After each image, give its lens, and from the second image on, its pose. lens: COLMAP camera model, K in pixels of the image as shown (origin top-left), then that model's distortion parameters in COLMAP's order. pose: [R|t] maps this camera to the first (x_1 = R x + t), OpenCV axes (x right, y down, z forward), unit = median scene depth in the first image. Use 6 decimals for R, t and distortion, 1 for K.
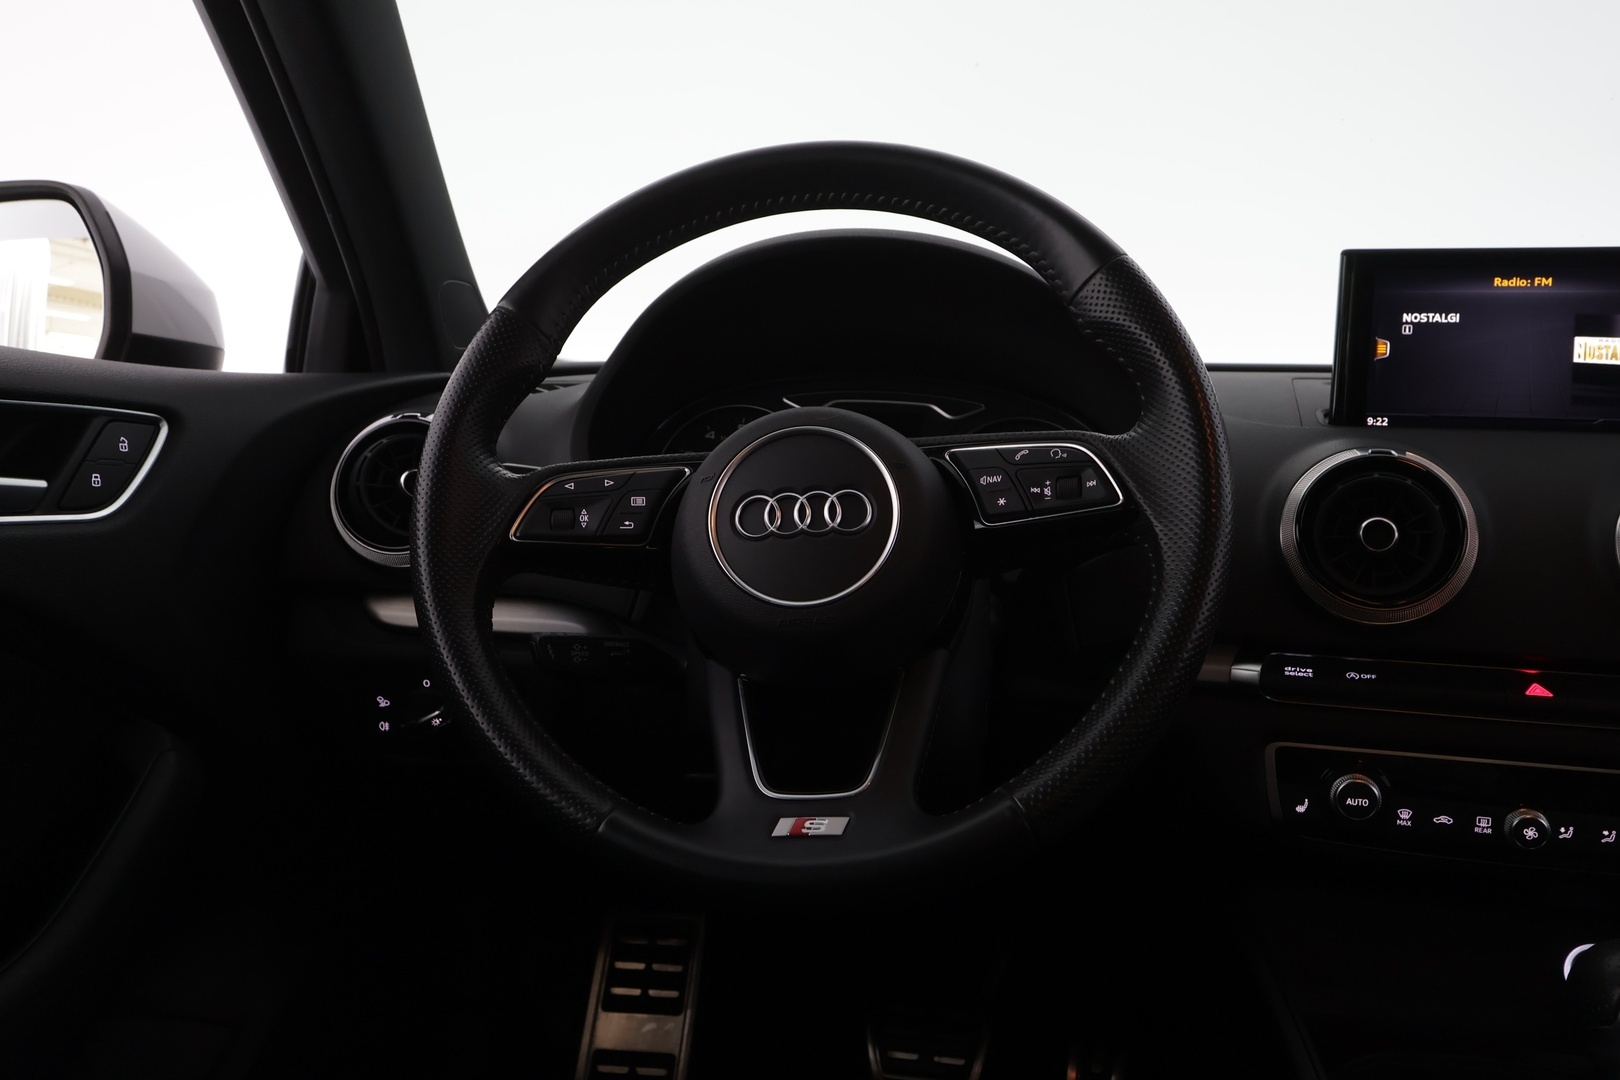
lens RADIAL K [[1310.3, 0, 810.0], [0, 1310.3, 540.0], [0, 0, 1]] dist [0.014330, 0.007623]
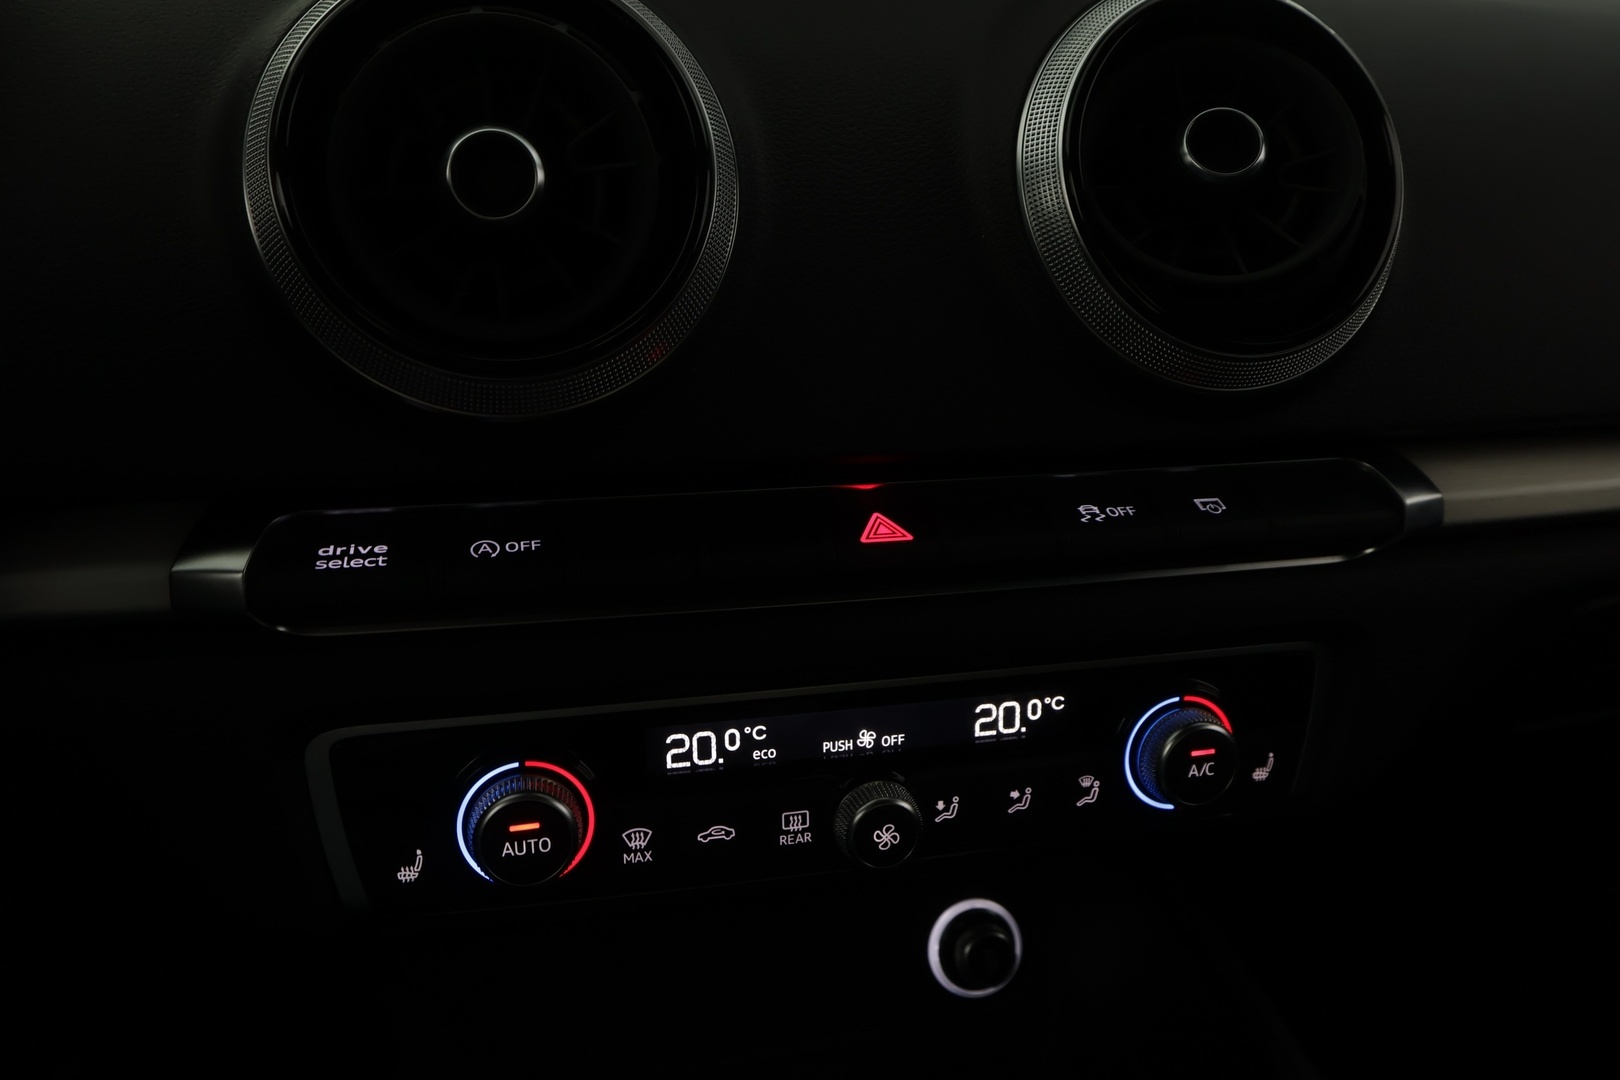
lens RADIAL K [[1310.3, 0, 810.0], [0, 1310.3, 540.0], [0, 0, 1]] dist [0.014330, 0.007623]
pose [[0.877204, -0.148873, 0.456454, 0.329139], [0.065120, 0.978819, 0.194095, 0.030592], [-0.475681, -0.140537, 0.868319, 0.628297]]
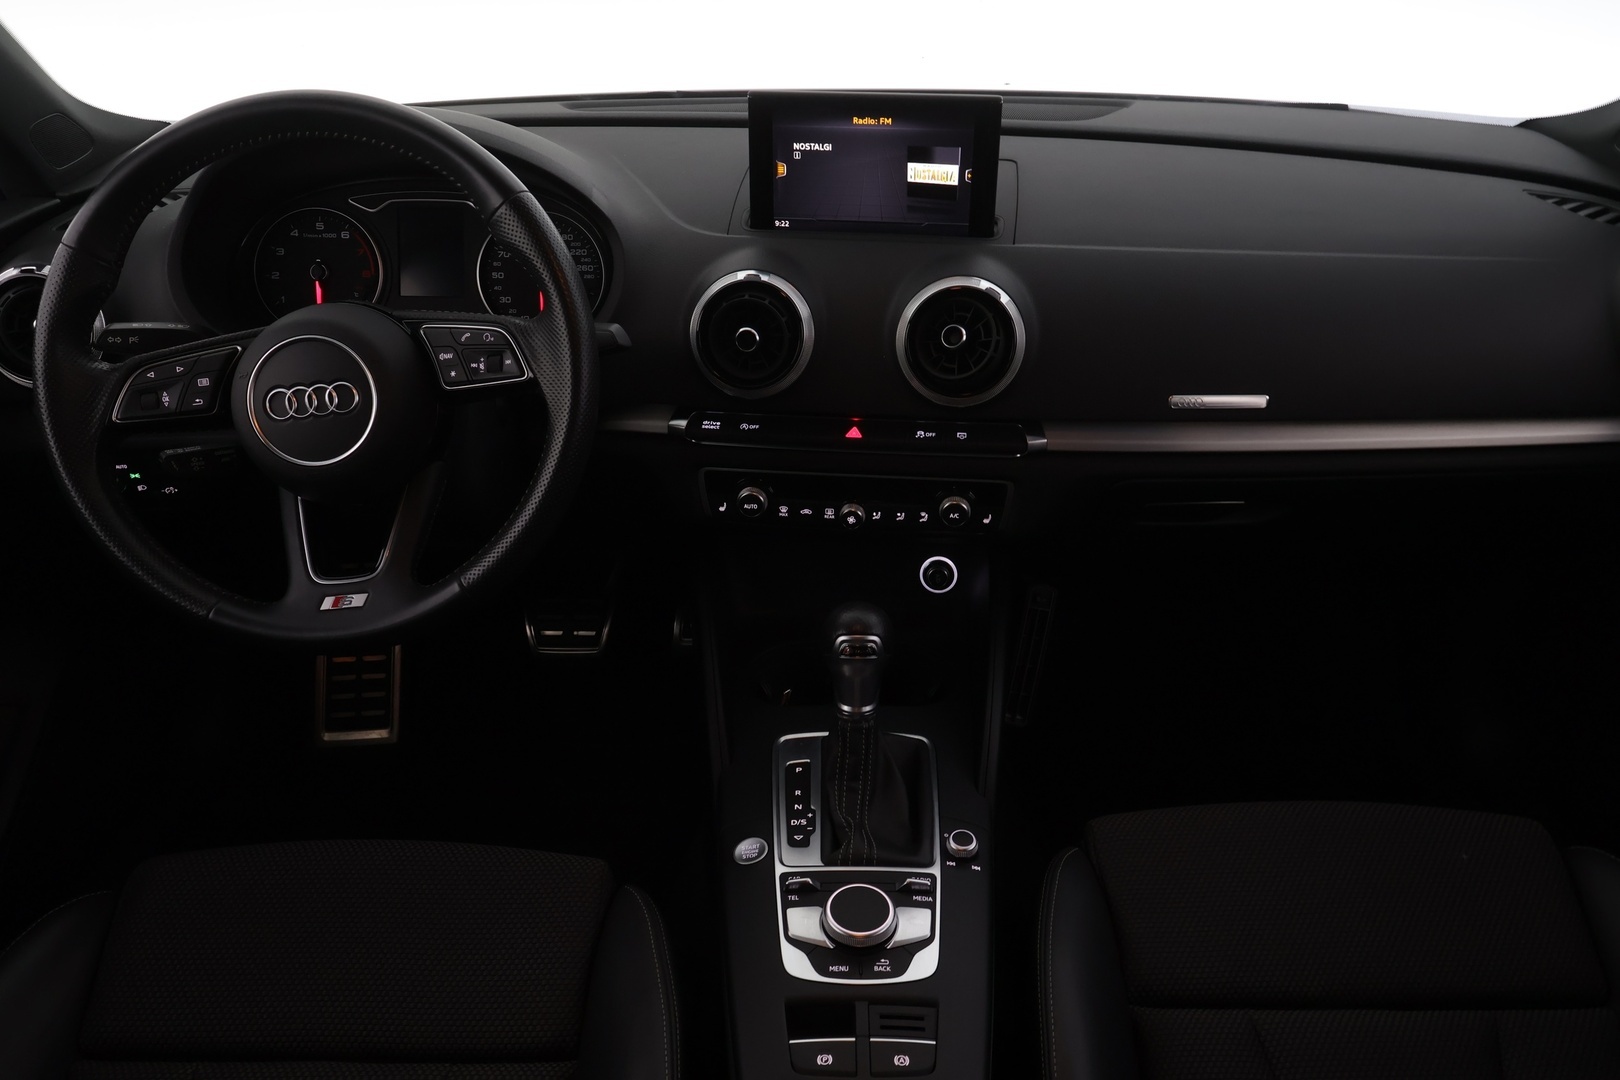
lens RADIAL K [[1299.6, 0, 813.9], [0, 1299.6, 559.4], [0, 0, 1]] dist [-0.002369, 0.001052]
pose [[0.988347, -0.097931, 0.116529, 0.315331], [0.042114, 0.911599, 0.408918, -0.371842], [-0.146273, -0.399246, 0.905101, -0.420018]]
